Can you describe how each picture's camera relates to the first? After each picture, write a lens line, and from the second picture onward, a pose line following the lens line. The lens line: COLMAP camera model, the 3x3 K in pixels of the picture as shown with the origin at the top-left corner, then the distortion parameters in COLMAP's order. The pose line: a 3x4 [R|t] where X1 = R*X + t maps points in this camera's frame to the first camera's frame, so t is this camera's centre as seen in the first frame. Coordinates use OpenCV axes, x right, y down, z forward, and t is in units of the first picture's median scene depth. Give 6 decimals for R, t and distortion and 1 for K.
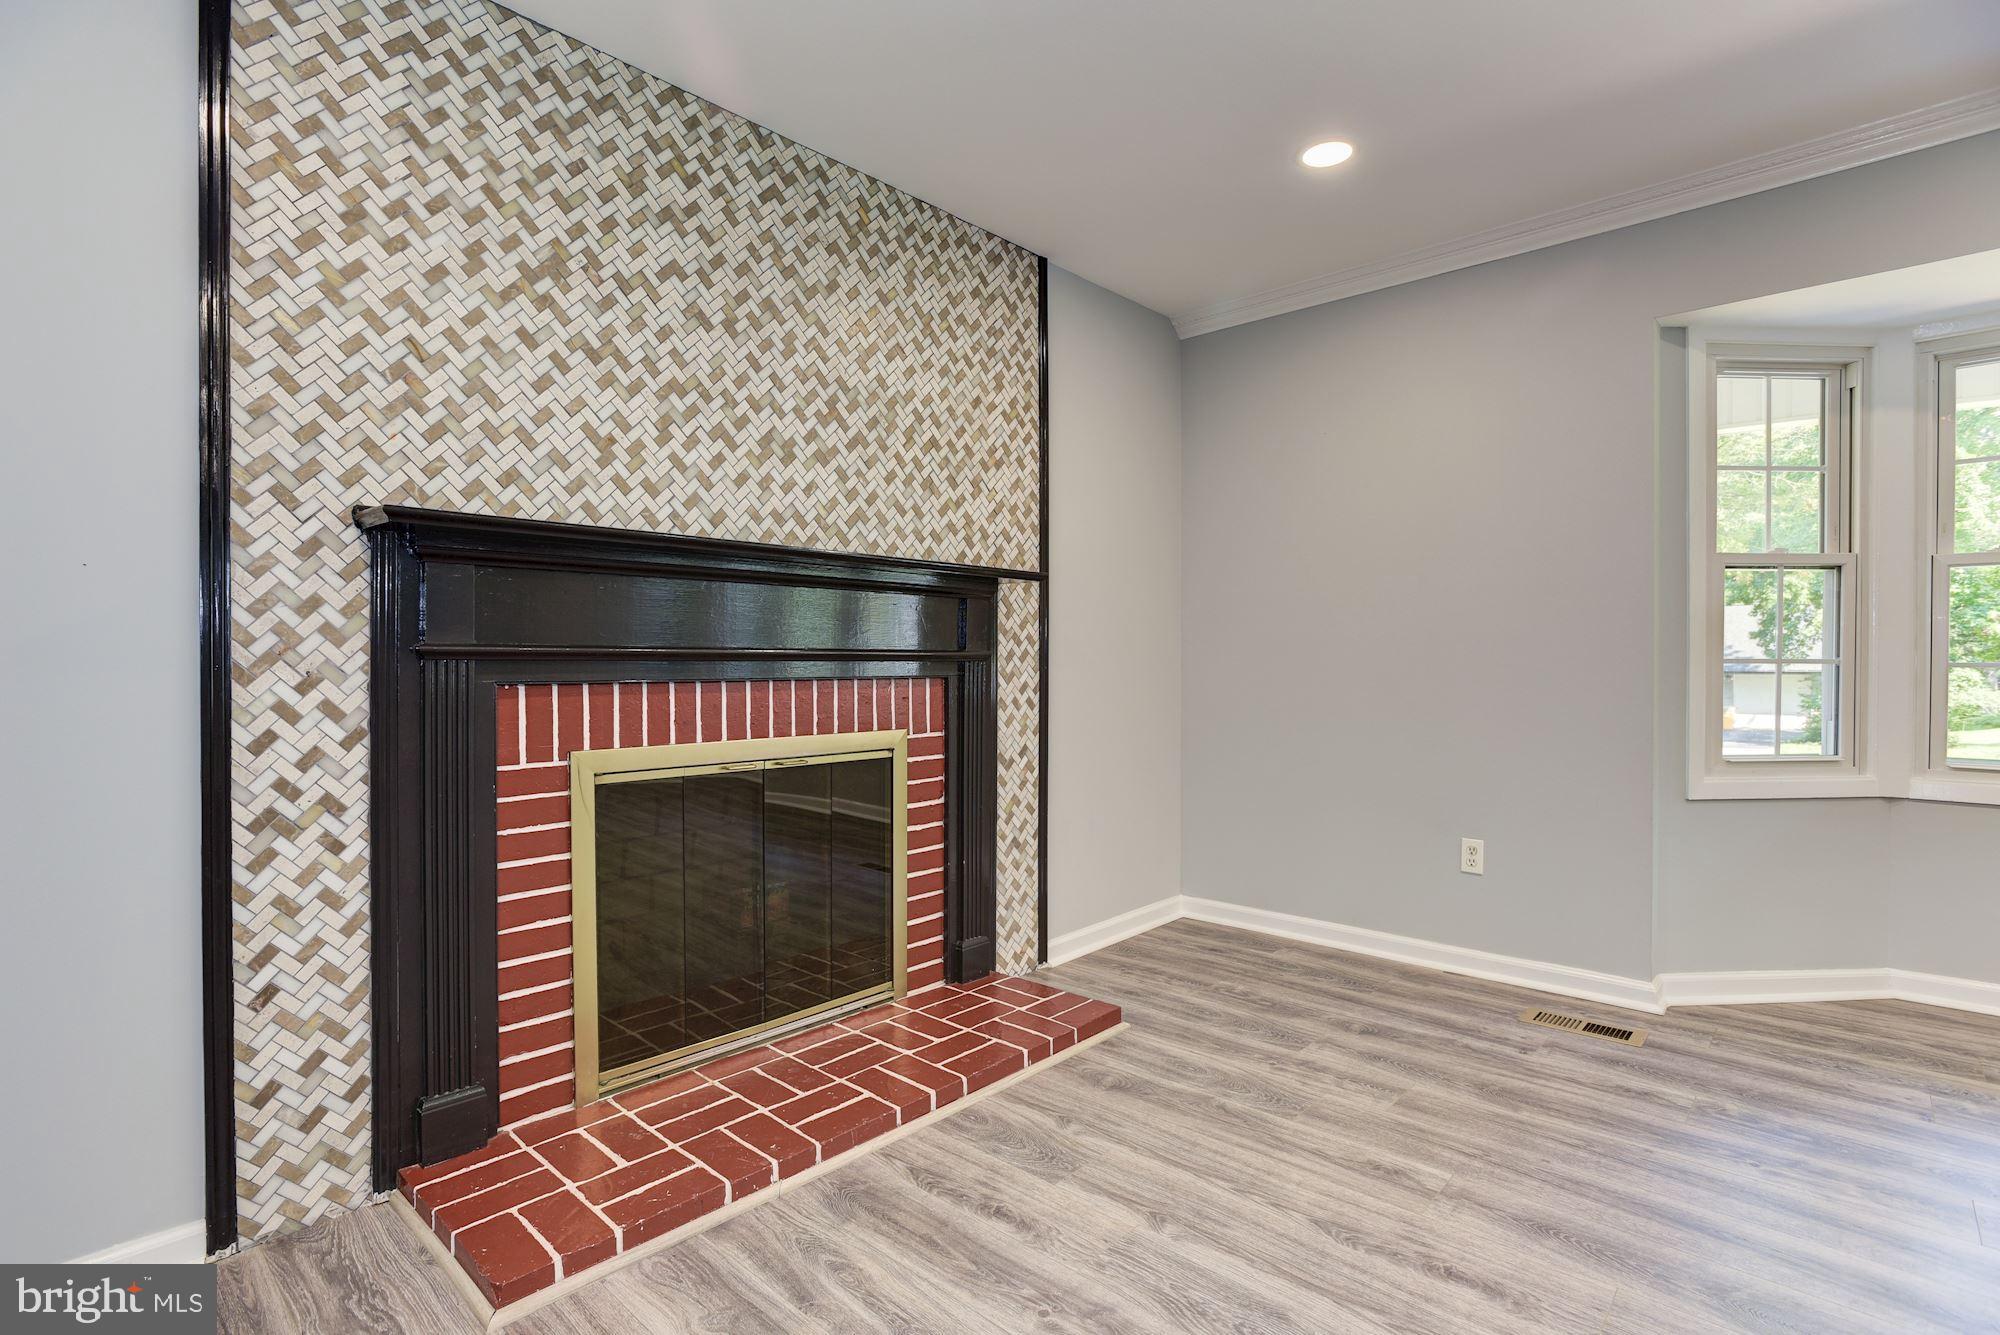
lens RADIAL K [[936.3, 0, 986.9], [0, 936.3, 680.5], [0, 0, 1]] dist [-0.033093, 0.006198]
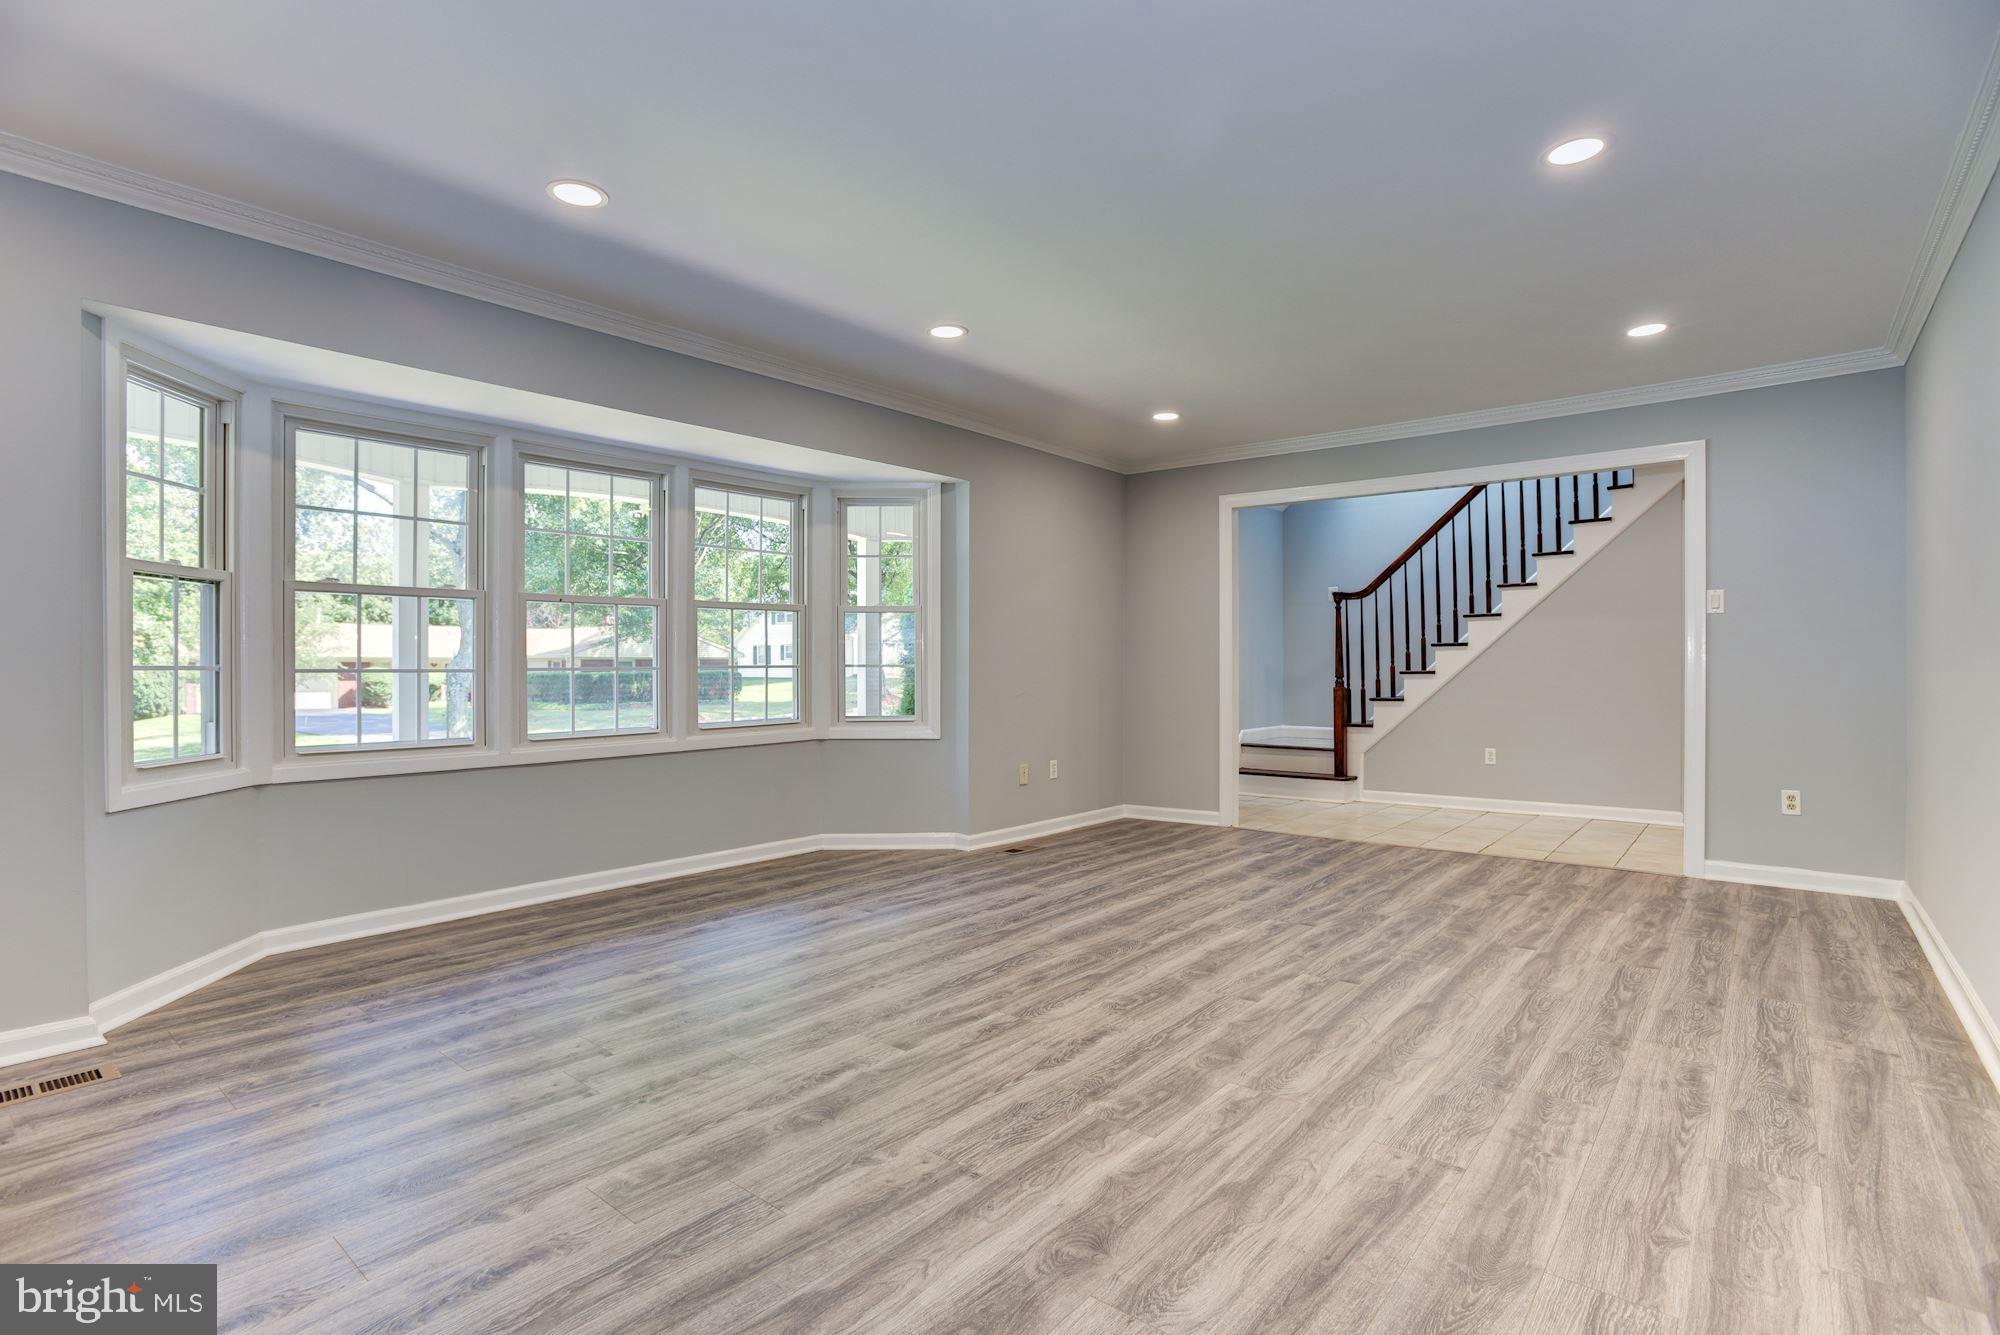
lens RADIAL K [[961.4, 0, 966.3], [0, 961.4, 662.0], [0, 0, 1]] dist [-0.050358, 0.012235]
pose [[0.038512, 0.009873, 0.999209, -0.953704], [0.015580, 0.999824, -0.010480, 0.005697], [-0.999137, 0.015971, 0.038352, 0.745413]]
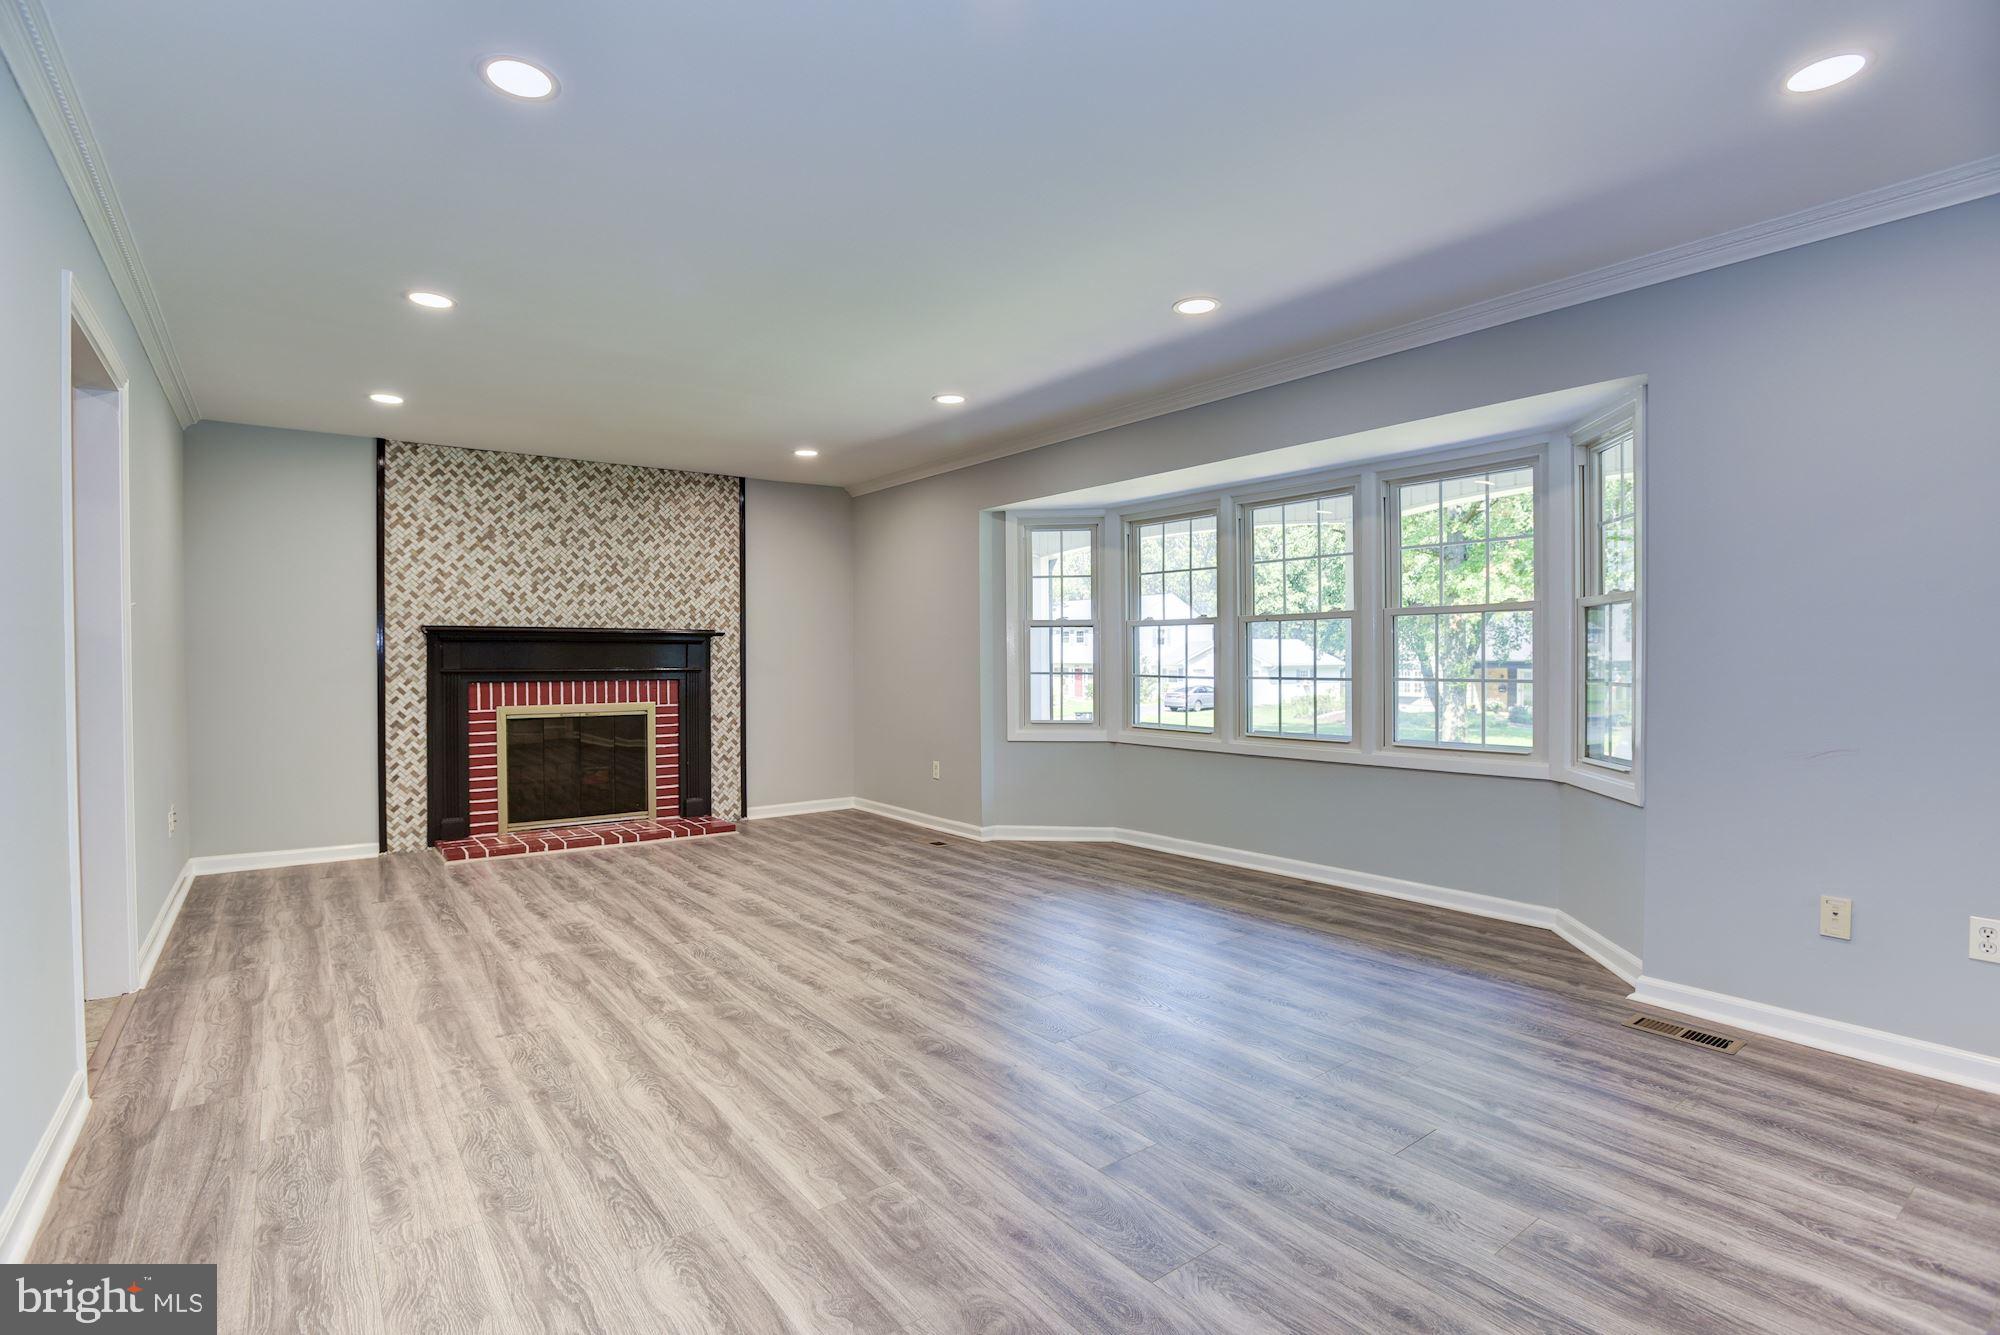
lens RADIAL K [[961.4, 0, 998.5], [0, 961.4, 681.0], [0, 0, 1]] dist [-0.050358, 0.012235]
pose [[0.968283, 0.008848, -0.249699, 1.574346], [-0.006656, 0.999932, 0.009619, -0.034610], [0.249767, -0.007652, 0.968276, -1.266376]]
